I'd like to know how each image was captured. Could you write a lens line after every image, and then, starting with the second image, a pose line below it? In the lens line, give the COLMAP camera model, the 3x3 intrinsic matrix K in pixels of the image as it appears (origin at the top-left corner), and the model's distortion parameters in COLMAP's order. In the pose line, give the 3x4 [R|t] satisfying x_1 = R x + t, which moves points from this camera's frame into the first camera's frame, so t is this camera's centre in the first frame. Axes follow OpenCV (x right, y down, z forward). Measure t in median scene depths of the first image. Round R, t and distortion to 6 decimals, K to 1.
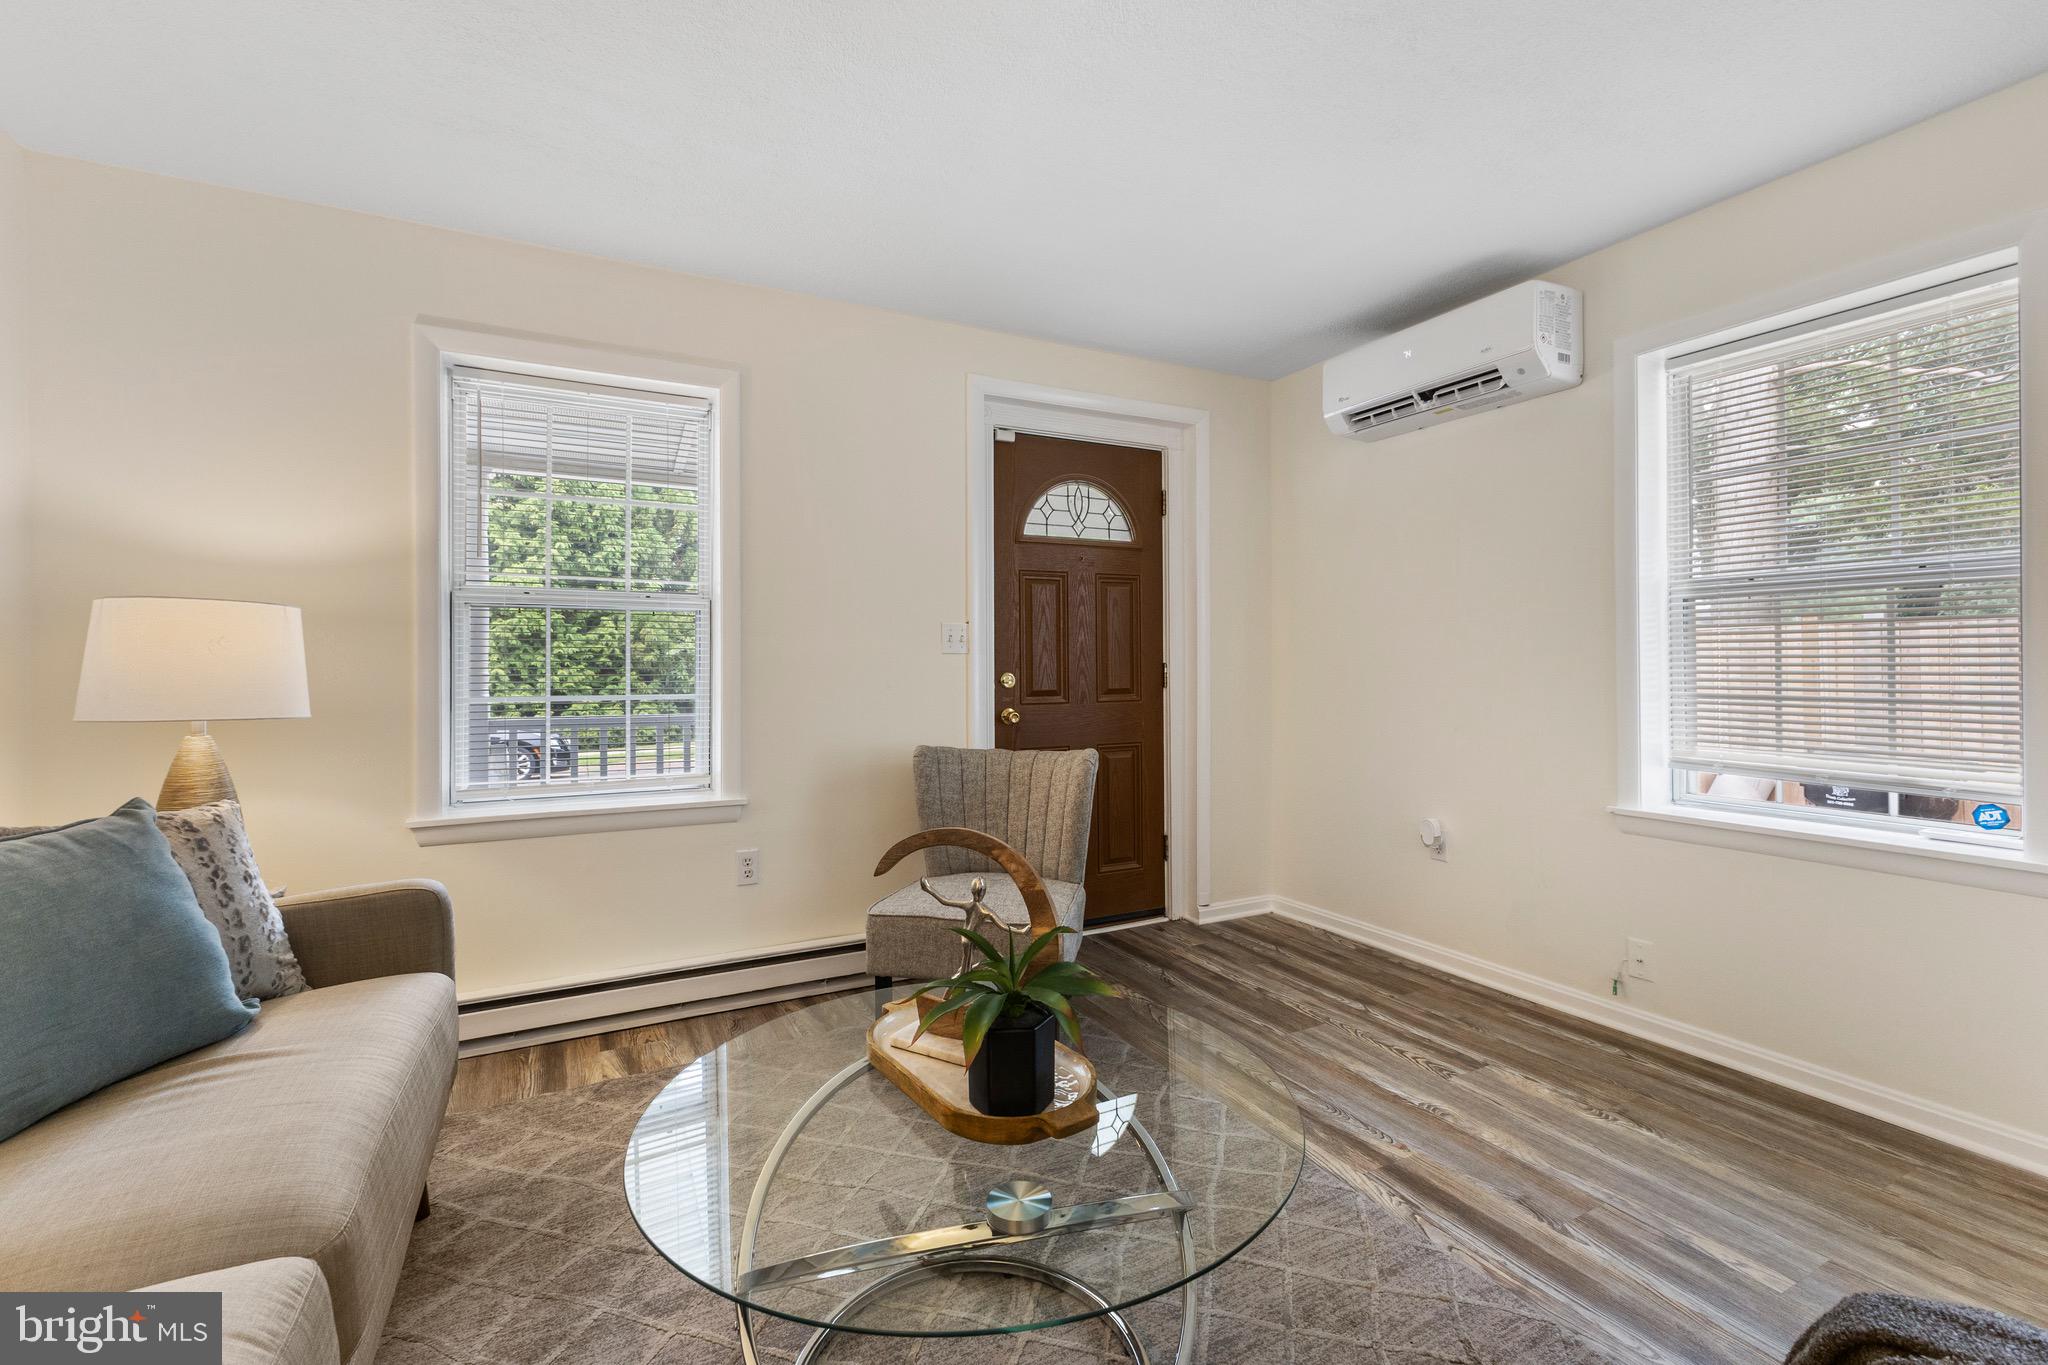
lens RADIAL K [[897.5, 0, 1023.0], [0, 897.5, 659.4], [0, 0, 1]] dist [0.000734, 0.000050]
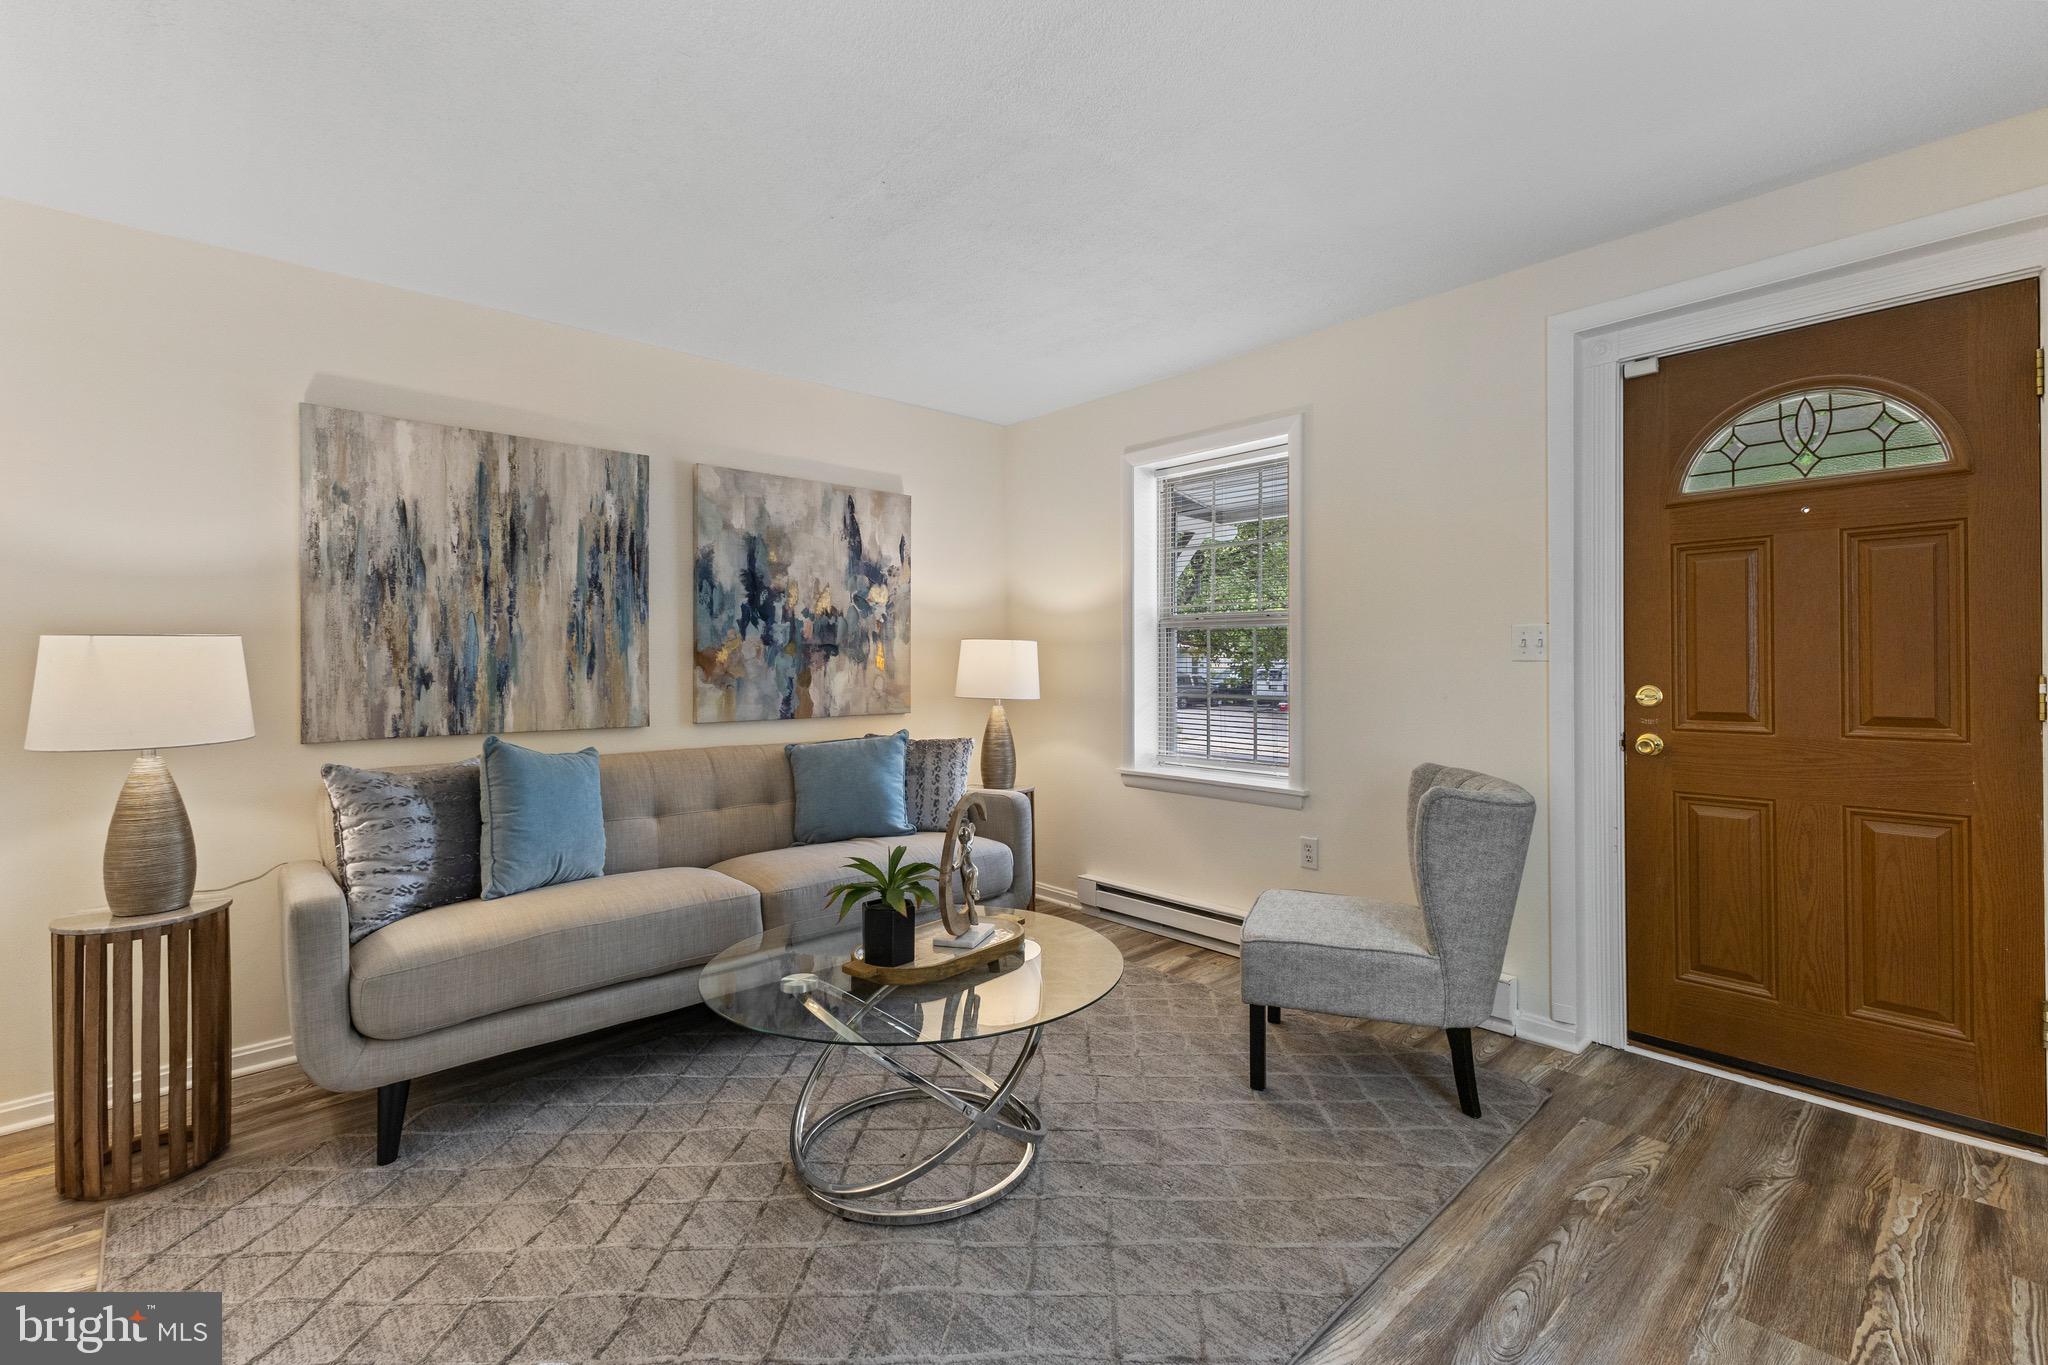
lens RADIAL K [[889.3, 0, 1024.5], [0, 889.3, 668.7], [0, 0, 1]] dist [0.016141, -0.005073]
pose [[0.251388, 0.005132, -0.967873, 0.570077], [0.004218, 0.999971, 0.006397, -0.006369], [0.967877, -0.005690, 0.251359, 0.314412]]
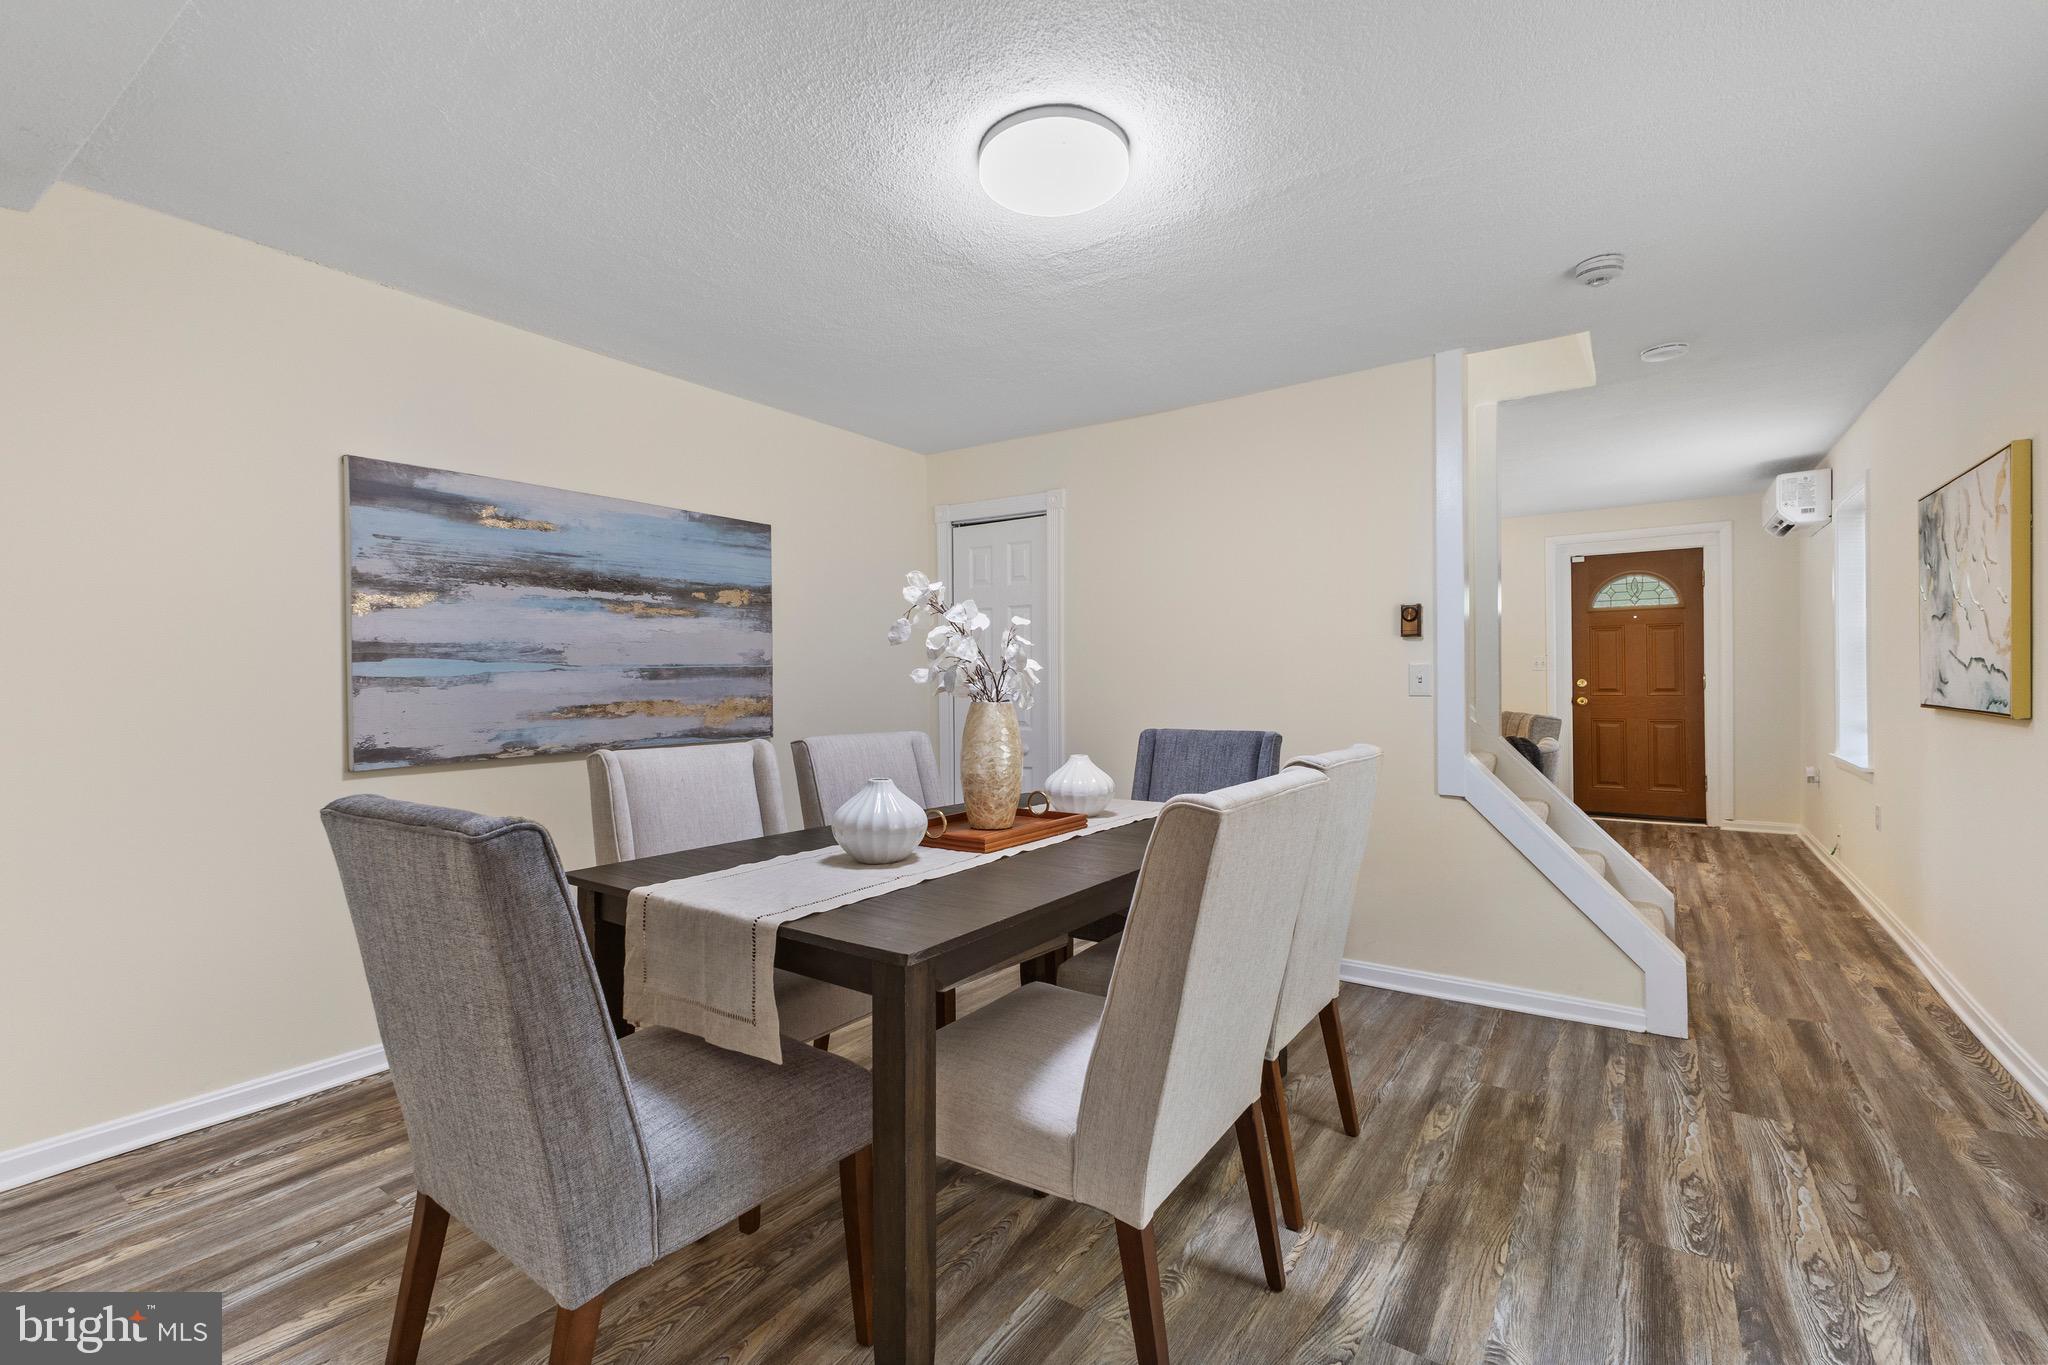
lens RADIAL K [[891.1, 0, 1022.7], [0, 891.1, 670.3], [0, 0, 1]] dist [0.010165, 0.000279]
pose [[0.465995, -0.002097, -0.884785, 1.148884], [0.007792, 0.999968, 0.001734, -0.017879], [0.884753, -0.007702, 0.465997, -0.999820]]
